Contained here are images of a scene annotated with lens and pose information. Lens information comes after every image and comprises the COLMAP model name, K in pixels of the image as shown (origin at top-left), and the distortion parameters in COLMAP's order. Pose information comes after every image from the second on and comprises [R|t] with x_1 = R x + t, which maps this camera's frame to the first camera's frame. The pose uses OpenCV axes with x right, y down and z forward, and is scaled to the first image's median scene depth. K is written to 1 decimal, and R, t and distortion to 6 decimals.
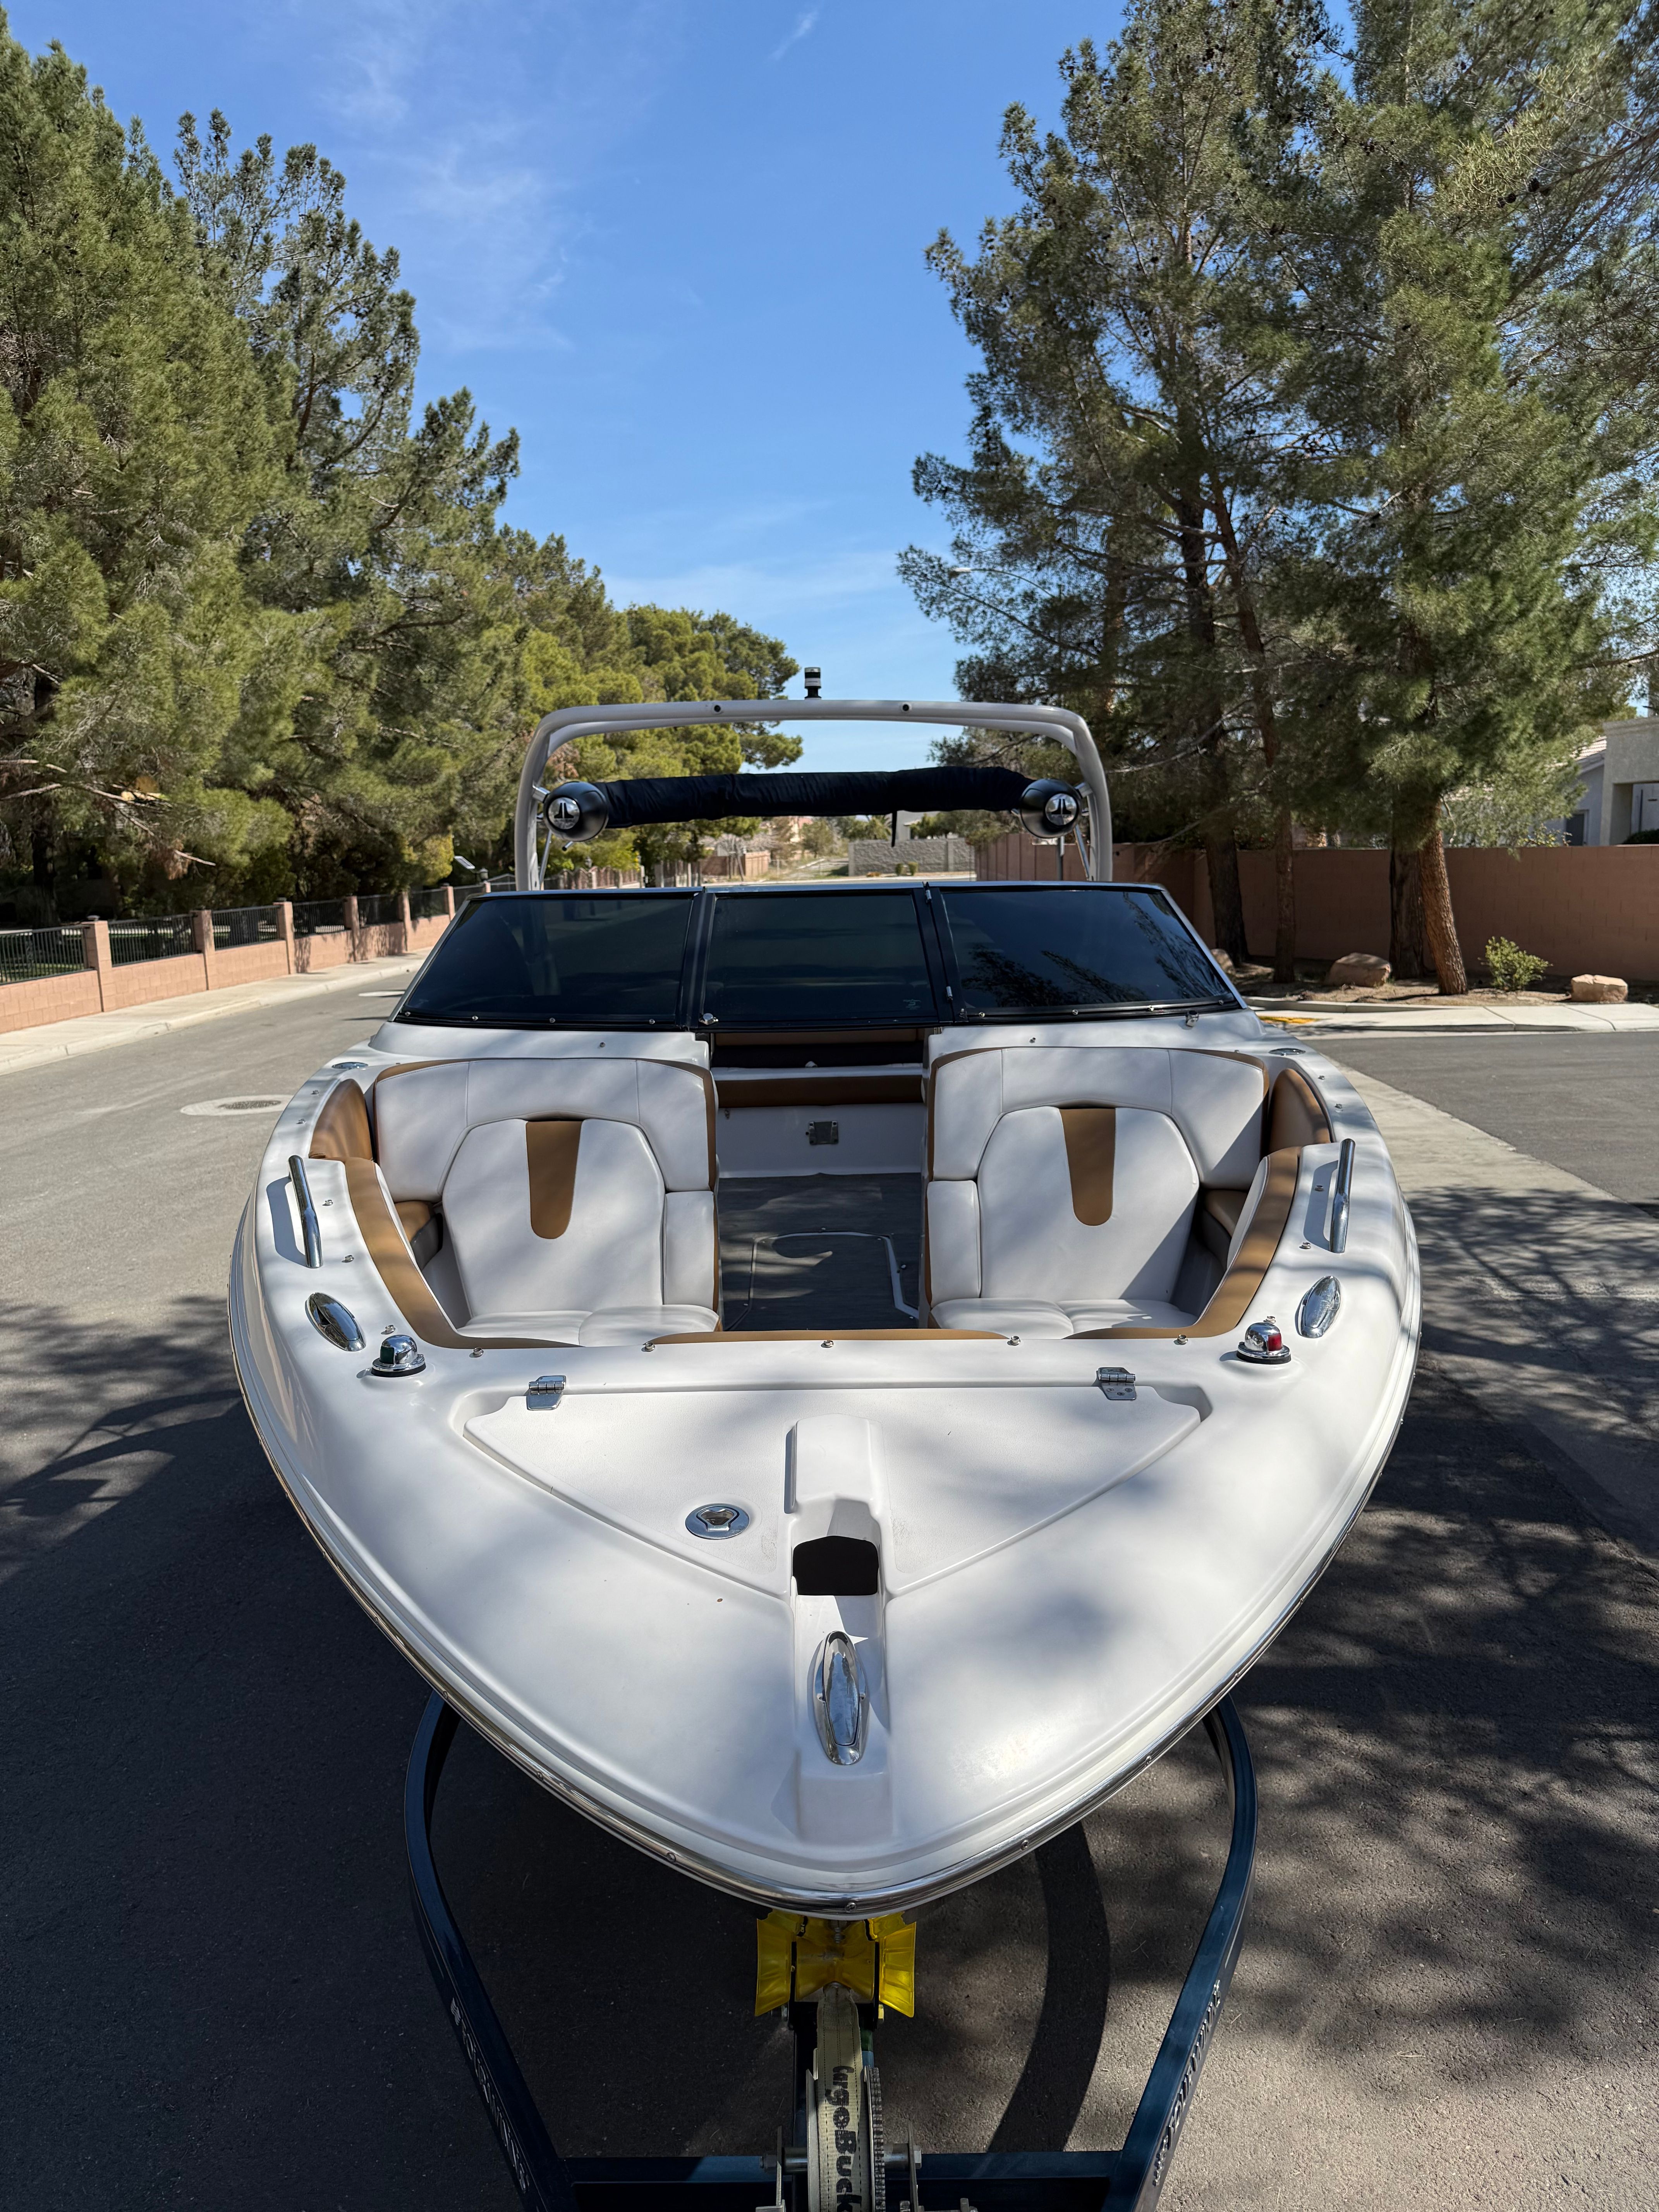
lens RADIAL K [[1607.1, 0, 808.4], [0, 1607.1, 1142.8], [0, 0, 1]] dist [0.046106, -0.036265]
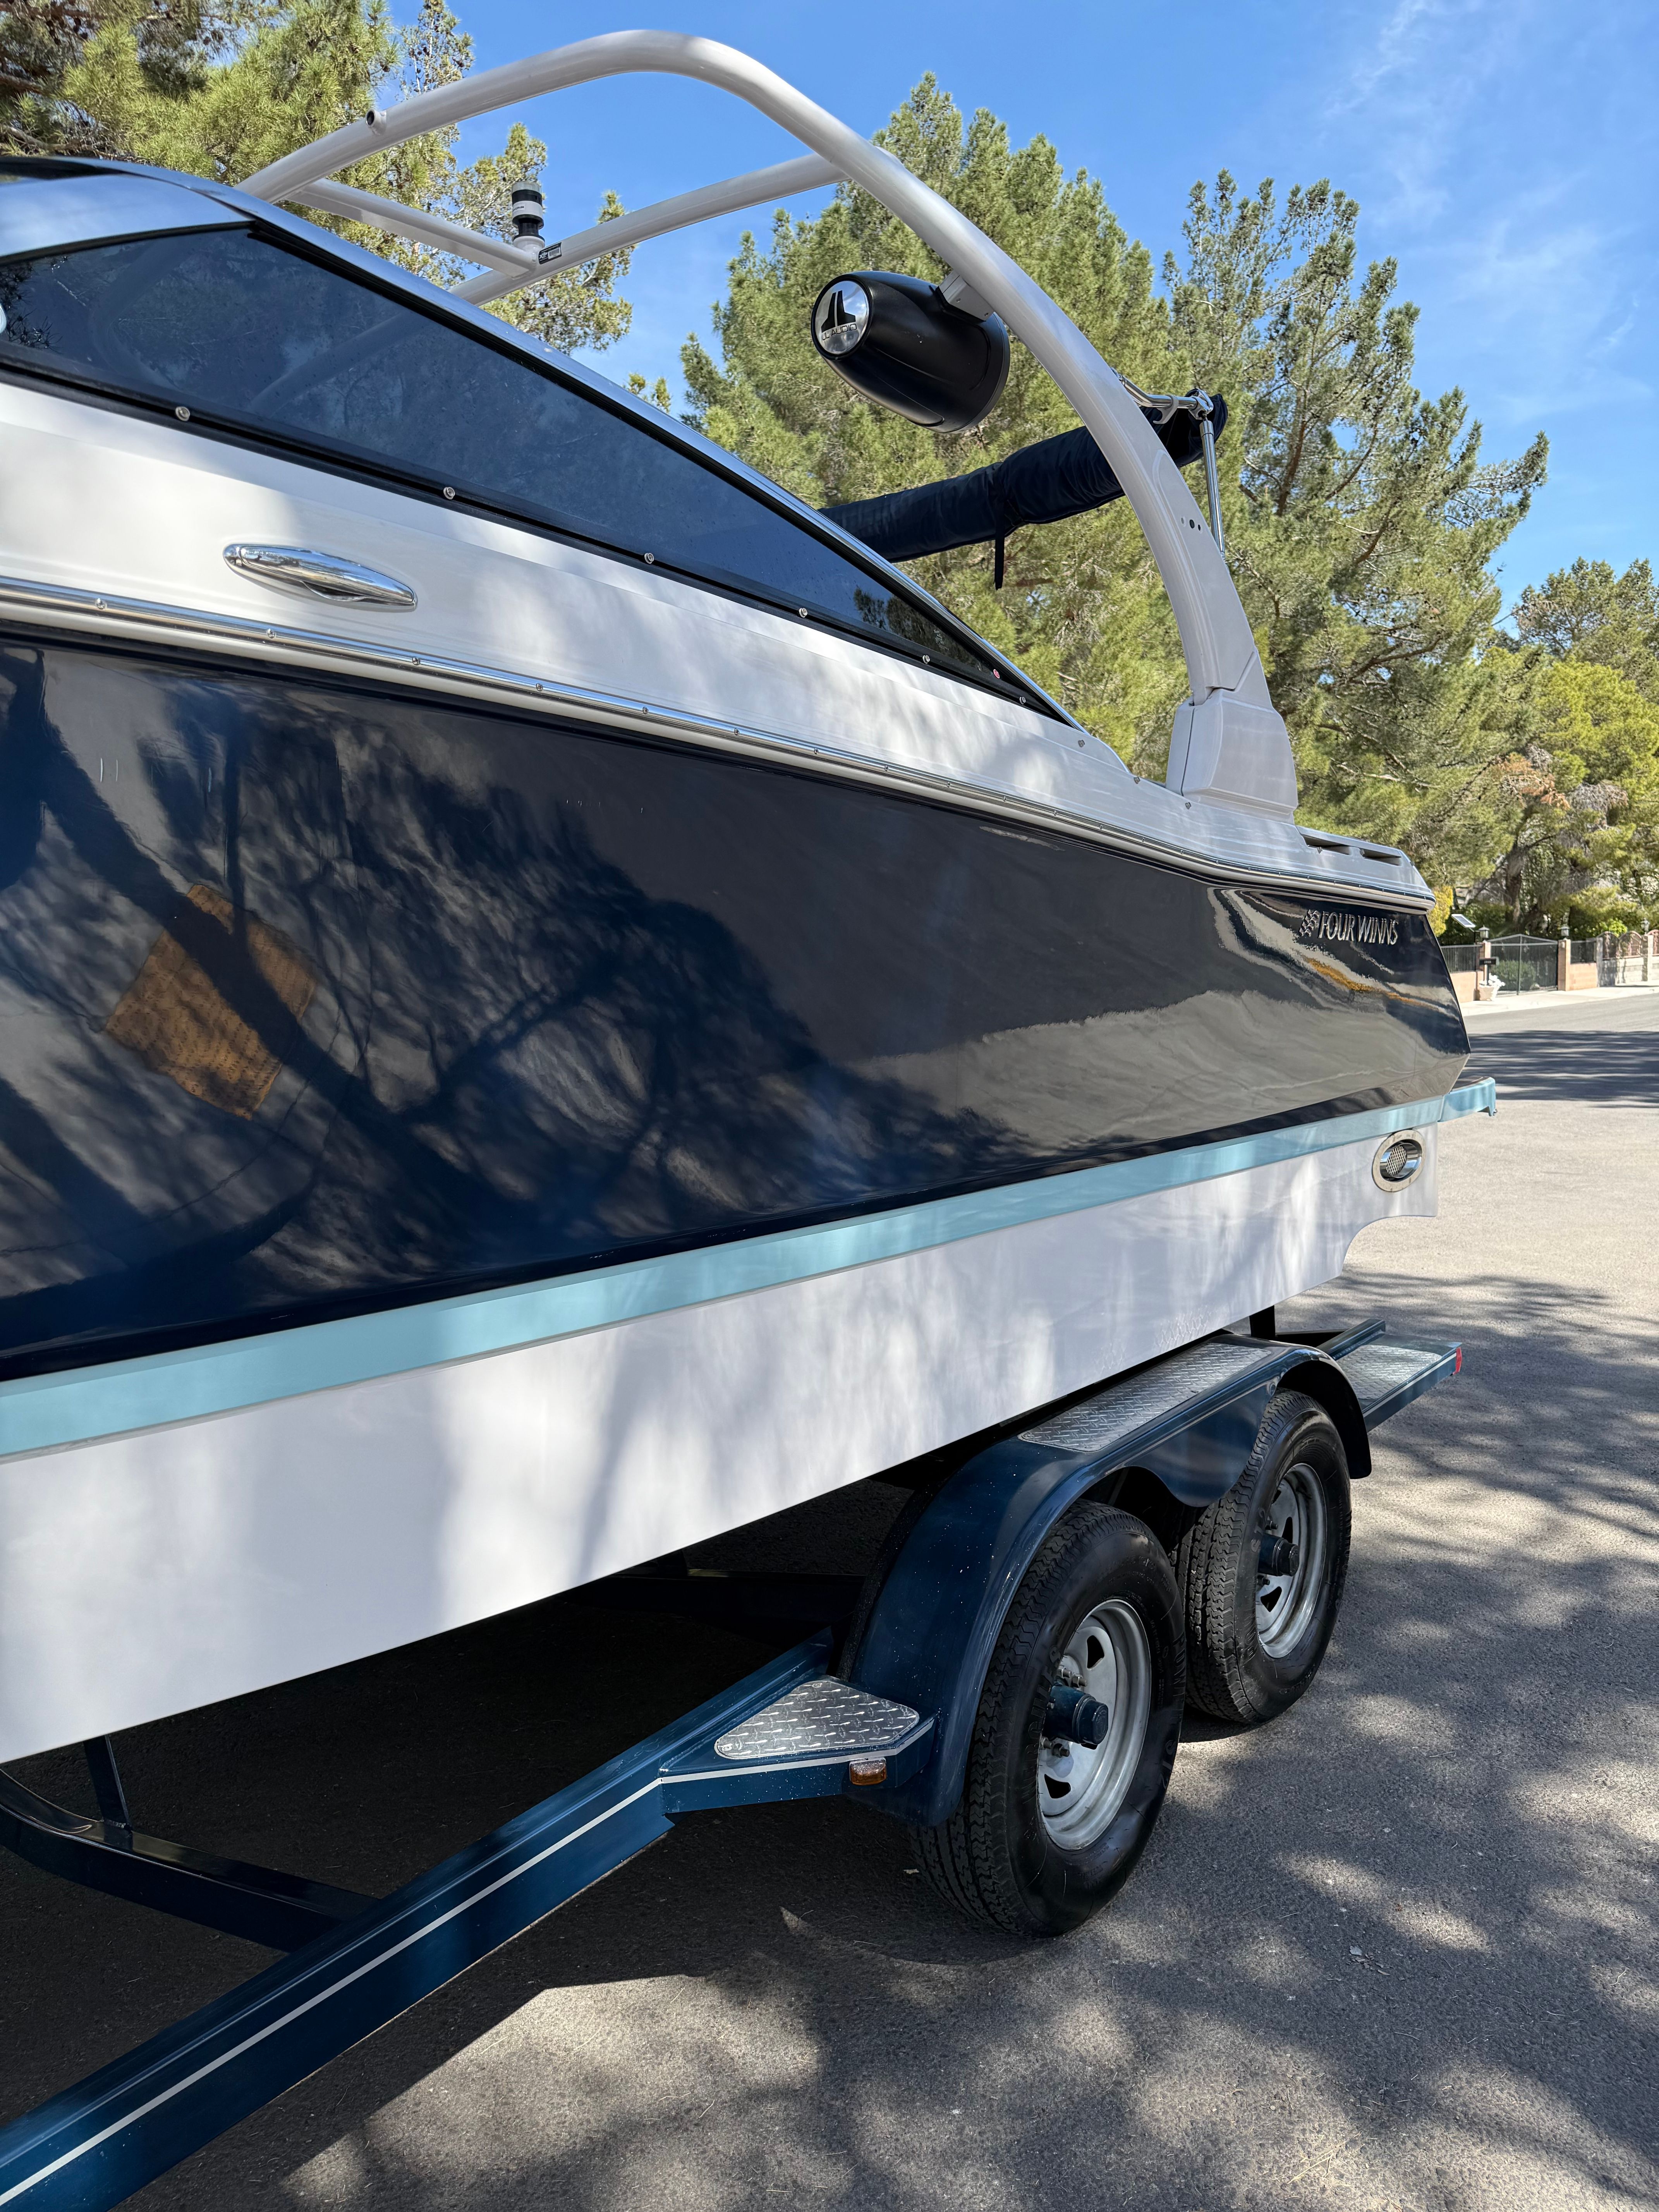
lens RADIAL K [[1583.8, 0, 832.4], [0, 1583.8, 1140.3], [0, 0, 1]] dist [0.005543, -0.005701]
pose [[0.795807, 0.065717, -0.601974, 0.068092], [-0.096416, 0.995163, -0.018821, 0.000852], [0.597825, 0.073018, 0.798294, 0.116776]]
